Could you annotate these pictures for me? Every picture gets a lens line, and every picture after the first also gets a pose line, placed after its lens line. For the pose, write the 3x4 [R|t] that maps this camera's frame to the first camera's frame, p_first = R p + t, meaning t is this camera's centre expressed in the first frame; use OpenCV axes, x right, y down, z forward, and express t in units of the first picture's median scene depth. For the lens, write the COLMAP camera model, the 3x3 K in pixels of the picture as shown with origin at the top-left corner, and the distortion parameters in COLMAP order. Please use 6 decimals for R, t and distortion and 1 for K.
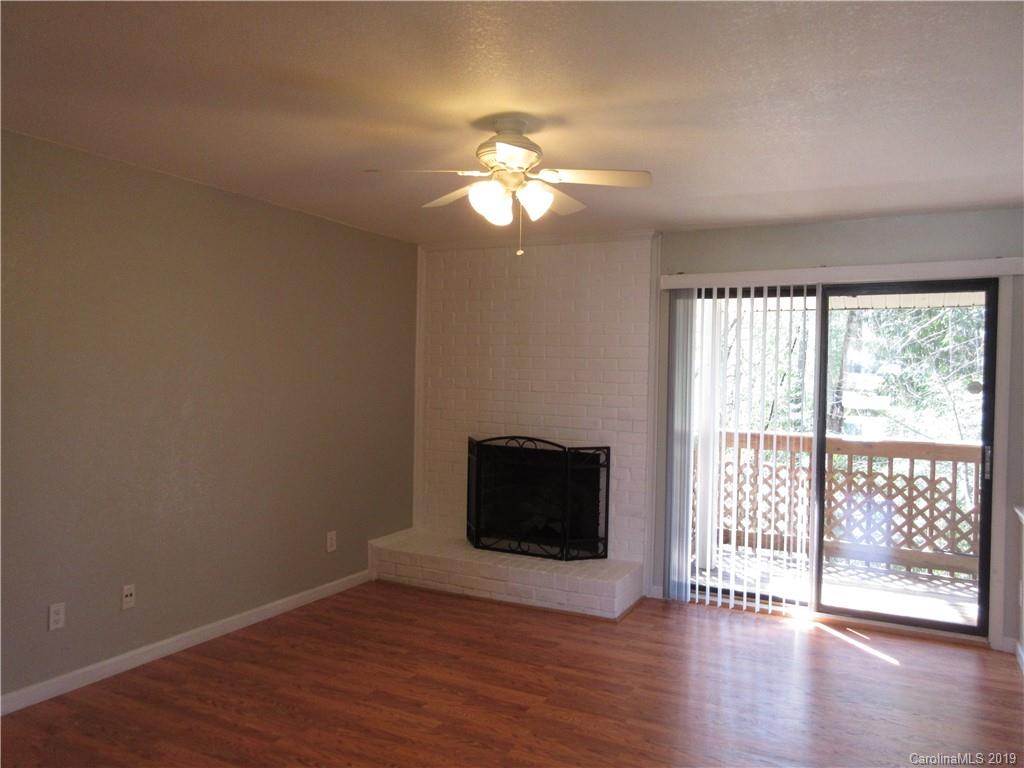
lens RADIAL K [[765.2, 0, 514.3], [0, 765.2, 383.7], [0, 0, 1]] dist [0.010859, -0.020161]
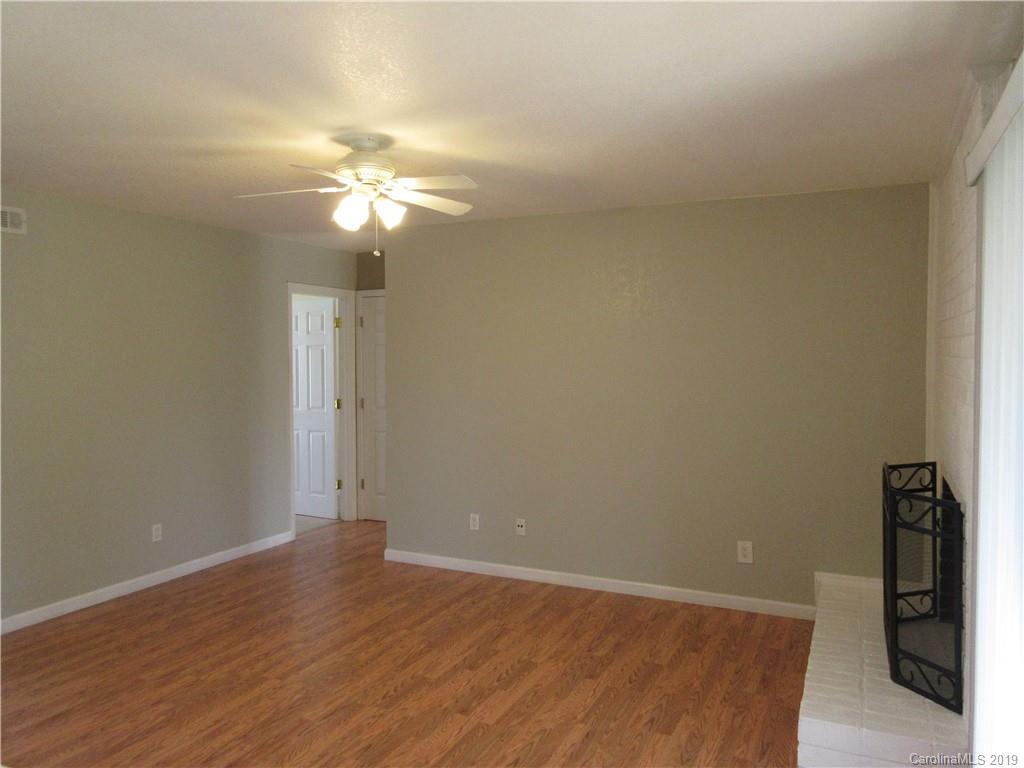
lens RADIAL K [[765.2, 0, 514.2], [0, 765.2, 382.3], [0, 0, 1]] dist [0.010859, -0.020161]
pose [[0.026941, 0.007101, -0.999612, 0.883431], [-0.015751, 0.999854, 0.006679, 0.006328], [0.999513, 0.015565, 0.027049, 0.945710]]
